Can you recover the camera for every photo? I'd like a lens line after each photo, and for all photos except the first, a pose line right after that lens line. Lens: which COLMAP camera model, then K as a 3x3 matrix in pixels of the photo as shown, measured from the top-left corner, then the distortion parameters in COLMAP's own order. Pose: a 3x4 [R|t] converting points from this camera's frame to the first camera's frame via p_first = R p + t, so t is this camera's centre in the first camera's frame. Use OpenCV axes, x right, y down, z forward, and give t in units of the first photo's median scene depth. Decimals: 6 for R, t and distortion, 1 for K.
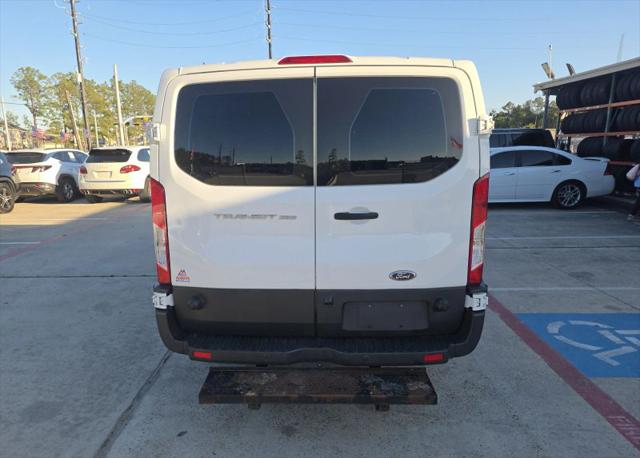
lens RADIAL K [[467.6, 0, 288.2], [0, 467.6, 253.4], [0, 0, 1]] dist [0.028048, -0.008262]
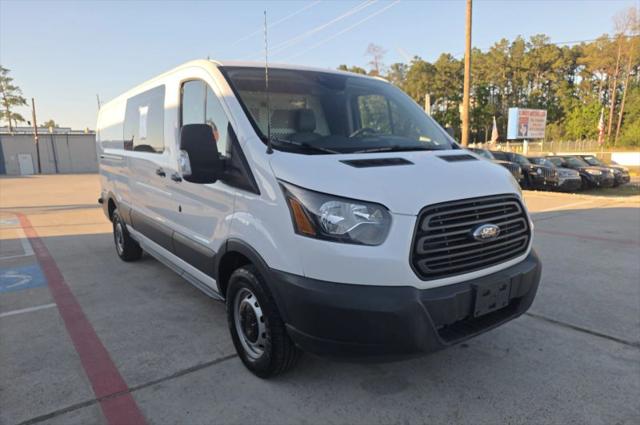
lens RADIAL K [[429.6, 0, 326.0], [0, 429.6, 233.8], [0, 0, 1]] dist [0.018094, -0.004706]
pose [[-0.764758, 0.159802, -0.624187, 0.411435], [-0.109639, 0.922352, 0.370467, -0.306588], [0.634921, 0.351753, -0.687855, 1.446826]]
